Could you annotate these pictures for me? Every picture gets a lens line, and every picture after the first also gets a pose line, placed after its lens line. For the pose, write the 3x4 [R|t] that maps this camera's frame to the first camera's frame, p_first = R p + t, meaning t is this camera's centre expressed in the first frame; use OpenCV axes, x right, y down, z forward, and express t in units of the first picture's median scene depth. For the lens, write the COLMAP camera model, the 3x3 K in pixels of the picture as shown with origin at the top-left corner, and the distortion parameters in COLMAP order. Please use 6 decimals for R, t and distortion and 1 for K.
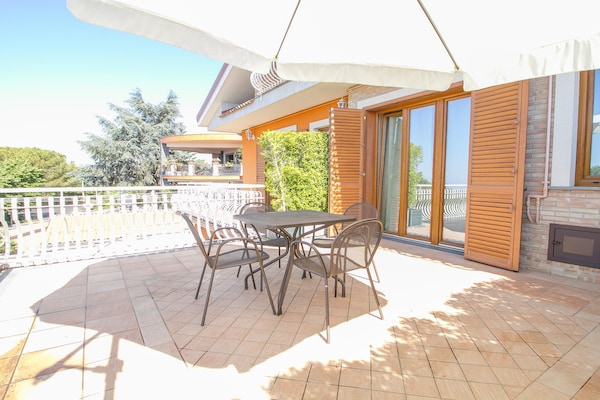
lens RADIAL K [[313.9, 0, 301.5], [0, 313.9, 198.6], [0, 0, 1]] dist [0.003066, -0.014494]
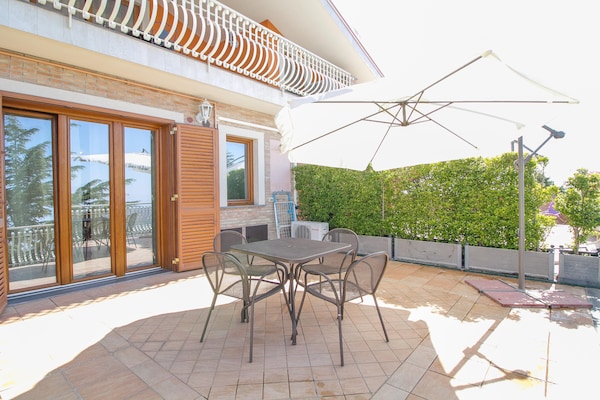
lens RADIAL K [[313.9, 0, 301.4], [0, 313.9, 199.3], [0, 0, 1]] dist [0.003066, -0.014494]
pose [[-0.303238, -0.016133, 0.952778, -1.584280], [0.061401, 0.997448, 0.036431, -0.201529], [-0.950935, 0.069549, -0.301474, 1.967387]]
